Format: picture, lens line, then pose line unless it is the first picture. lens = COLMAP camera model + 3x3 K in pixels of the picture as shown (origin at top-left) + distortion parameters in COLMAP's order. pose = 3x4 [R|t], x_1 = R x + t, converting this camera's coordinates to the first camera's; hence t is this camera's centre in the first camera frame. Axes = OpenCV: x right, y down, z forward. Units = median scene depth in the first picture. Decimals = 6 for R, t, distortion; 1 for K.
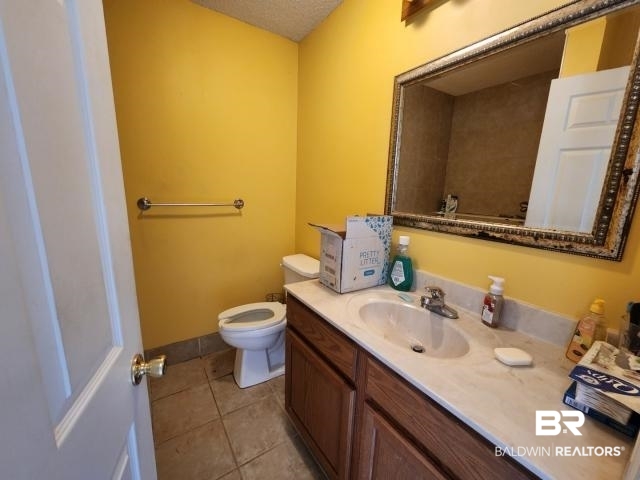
lens RADIAL K [[264.0, 0, 319.6], [0, 264.0, 239.8], [0, 0, 1]] dist [-0.000070, -0.000362]
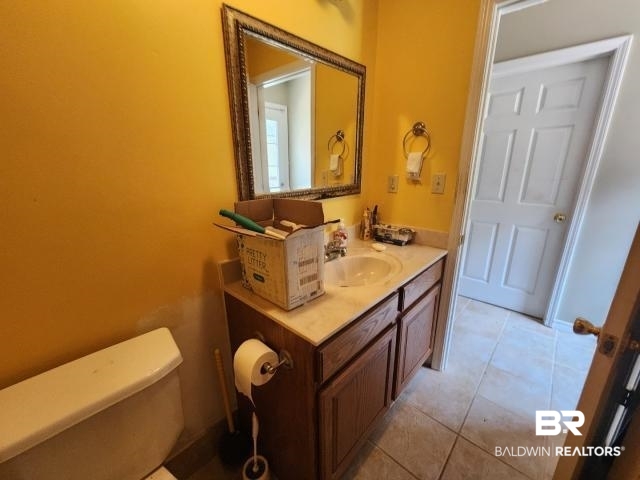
lens RADIAL K [[264.0, 0, 318.4], [0, 264.0, 240.7], [0, 0, 1]] dist [-0.000070, -0.000362]
pose [[-0.224854, -0.299189, 0.927322, -0.644761], [0.192556, 0.919281, 0.343285, -0.243522], [-0.955177, 0.255750, -0.149093, 1.082471]]
